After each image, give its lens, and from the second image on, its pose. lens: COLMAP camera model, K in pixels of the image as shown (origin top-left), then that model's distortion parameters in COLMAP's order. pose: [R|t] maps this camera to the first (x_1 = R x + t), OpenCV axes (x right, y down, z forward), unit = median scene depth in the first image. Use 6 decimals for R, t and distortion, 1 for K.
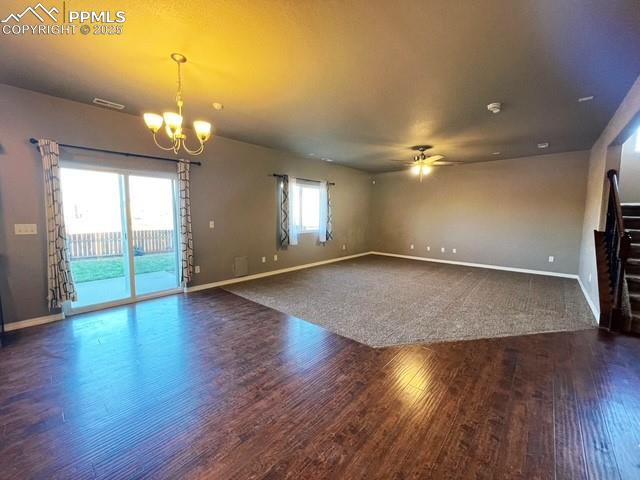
lens RADIAL K [[268.6, 0, 320.0], [0, 268.6, 240.0], [0, 0, 1]] dist [0.034869, 0.000055]
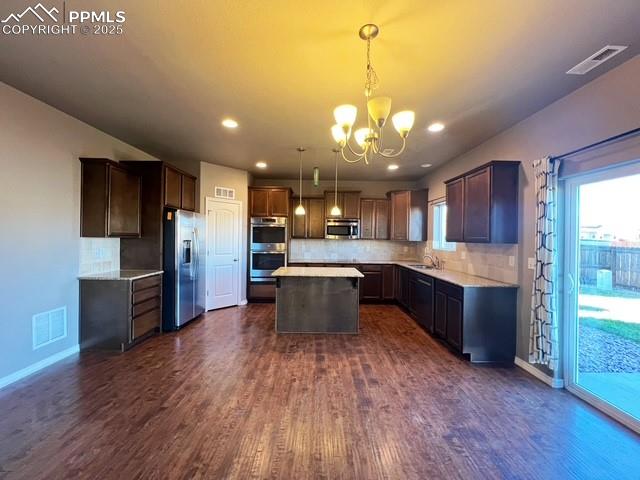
lens RADIAL K [[258.1, 0, 320.0], [0, 258.1, 240.0], [0, 0, 1]] dist [0.001131, 0.000101]
pose [[-0.749850, -0.014446, -0.661450, 0.021027], [-0.079076, 0.994552, 0.067923, -0.150903], [0.656865, 0.103237, -0.746907, 1.485300]]
